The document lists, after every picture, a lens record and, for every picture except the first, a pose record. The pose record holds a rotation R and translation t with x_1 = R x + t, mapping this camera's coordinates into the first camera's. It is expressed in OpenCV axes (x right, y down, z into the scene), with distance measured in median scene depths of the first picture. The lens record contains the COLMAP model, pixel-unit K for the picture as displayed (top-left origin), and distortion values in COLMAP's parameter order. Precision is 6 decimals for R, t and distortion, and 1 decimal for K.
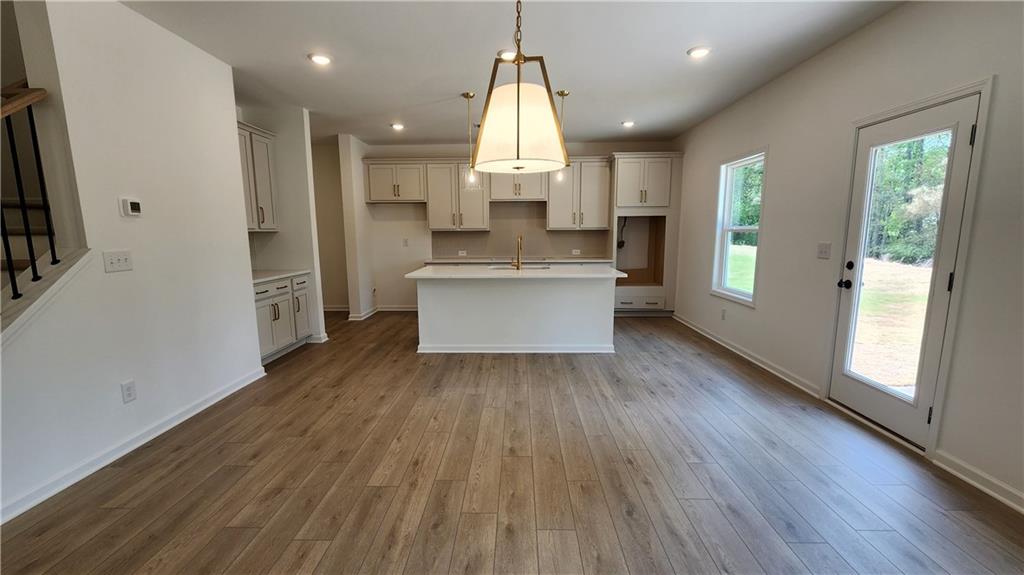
lens RADIAL K [[424.2, 0, 512.0], [0, 424.2, 287.5], [0, 0, 1]] dist [0.016020, -0.000255]
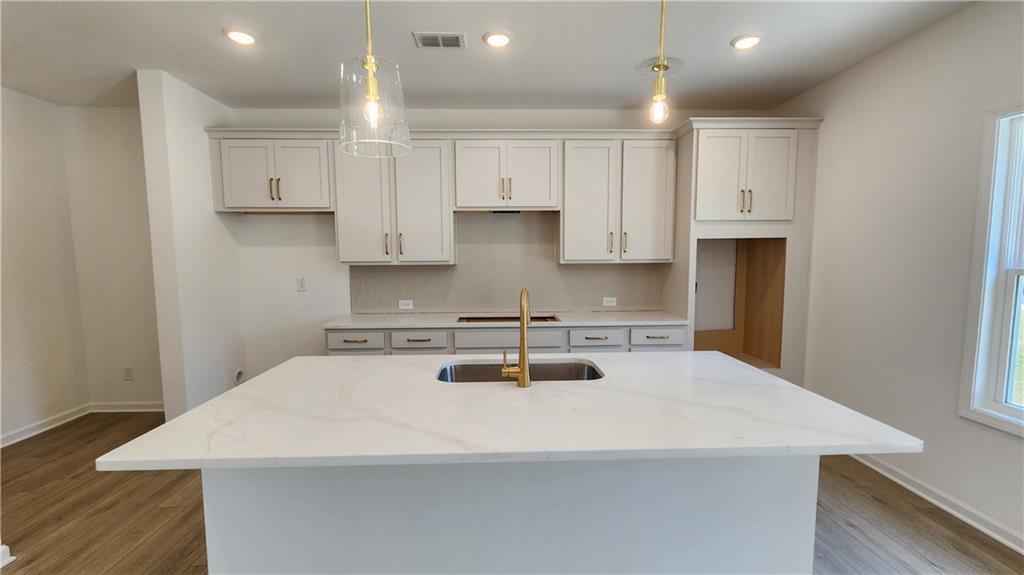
lens RADIAL K [[424.2, 0, 512.0], [0, 424.2, 287.5], [0, 0, 1]] dist [0.016020, -0.000255]
pose [[0.998387, -0.004435, 0.056608, -0.010613], [0.007509, 0.998501, -0.054207, -0.076429], [-0.056282, 0.054544, 0.996924, 0.466725]]
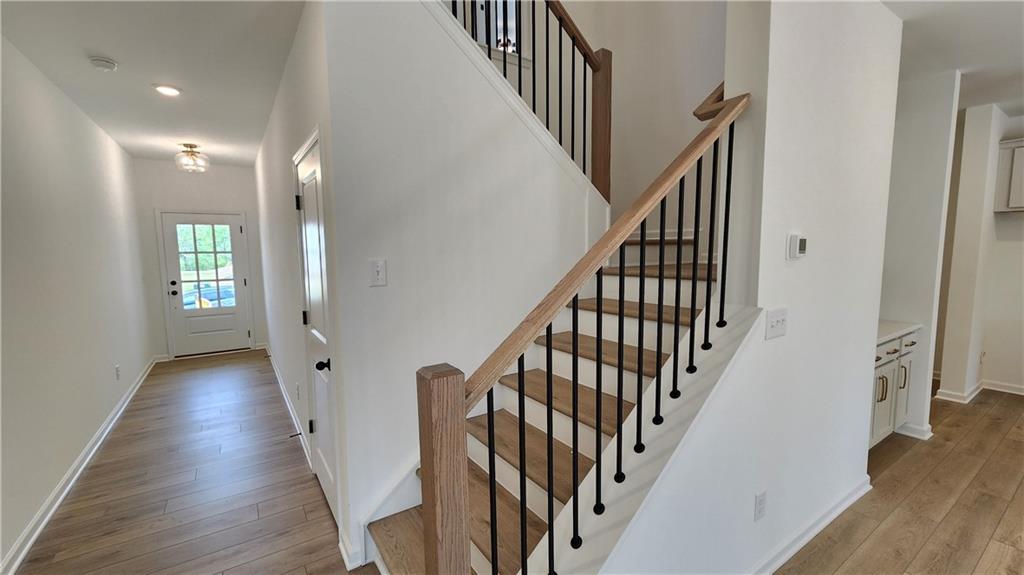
lens RADIAL K [[424.2, 0, 512.0], [0, 424.2, 287.5], [0, 0, 1]] dist [0.016020, -0.000255]
pose [[0.573406, 0.079418, -0.815413, -0.229652], [-0.105701, 0.994143, 0.022496, -0.034488], [0.812424, 0.073291, 0.578443, 0.092204]]
